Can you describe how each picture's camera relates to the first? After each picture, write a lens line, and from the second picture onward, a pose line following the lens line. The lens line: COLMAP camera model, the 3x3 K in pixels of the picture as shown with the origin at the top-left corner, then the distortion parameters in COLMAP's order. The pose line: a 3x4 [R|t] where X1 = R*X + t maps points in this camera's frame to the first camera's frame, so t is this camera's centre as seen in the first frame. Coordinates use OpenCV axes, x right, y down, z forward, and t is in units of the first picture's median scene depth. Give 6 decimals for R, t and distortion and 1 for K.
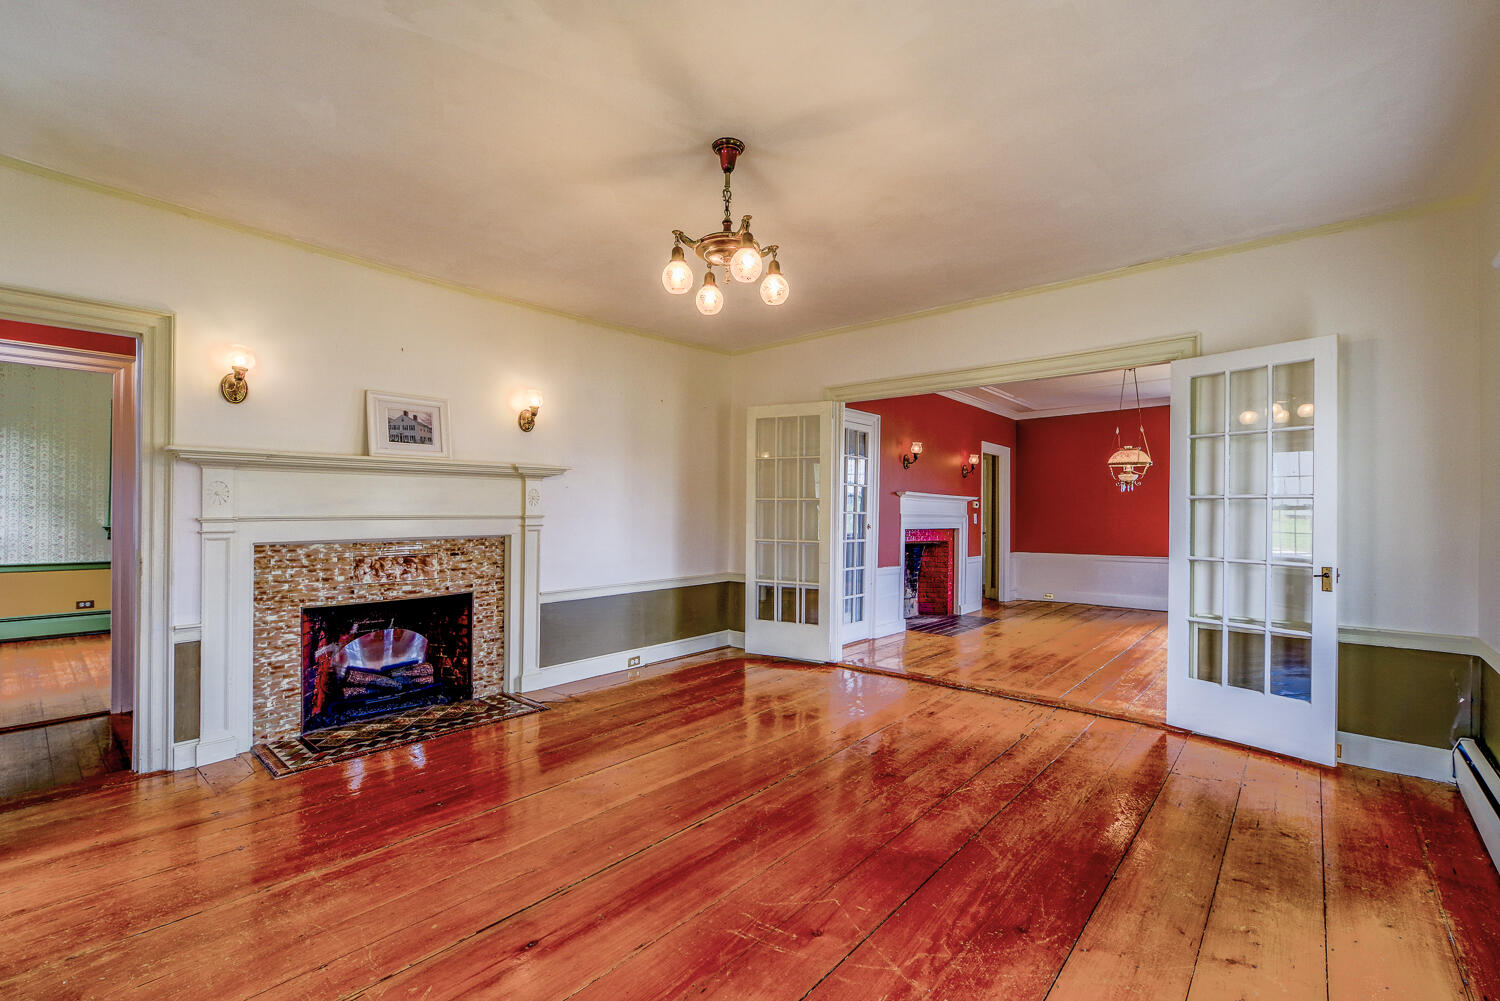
lens RADIAL K [[652.7, 0, 749.7], [0, 652.7, 507.9], [0, 0, 1]] dist [-0.001606, -0.000099]
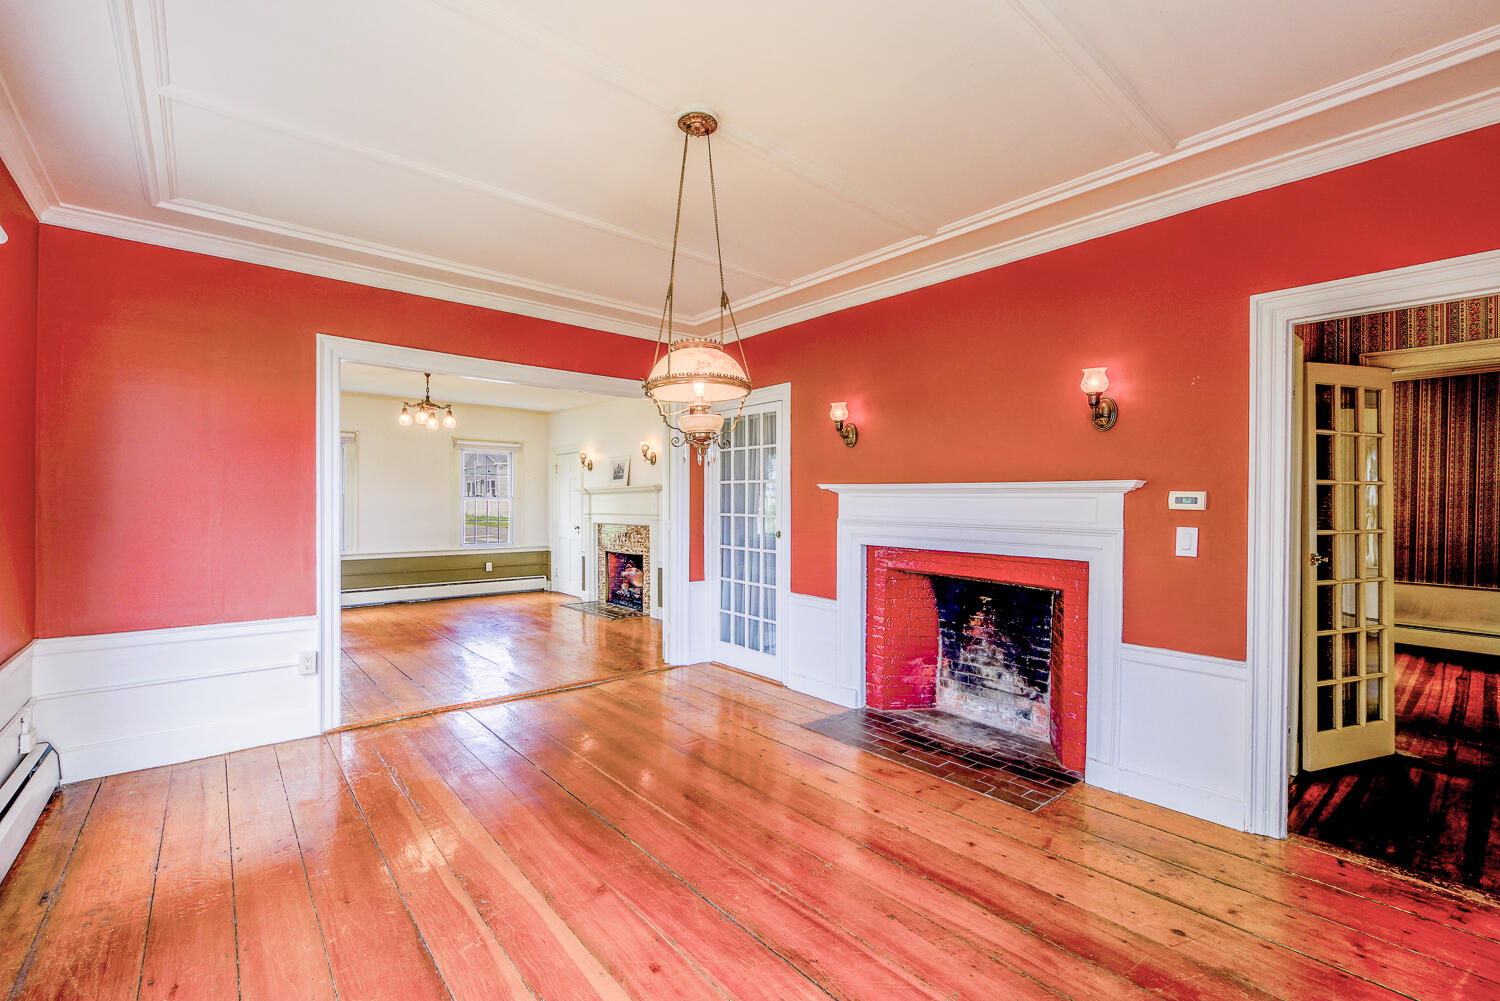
lens RADIAL K [[652.7, 0, 749.0], [0, 652.7, 507.0], [0, 0, 1]] dist [-0.001606, -0.000099]
pose [[-0.154953, -0.004138, -0.987913, 1.467361], [0.000320, 0.999991, -0.004239, -0.000932], [0.987922, -0.000973, -0.154950, 1.687578]]
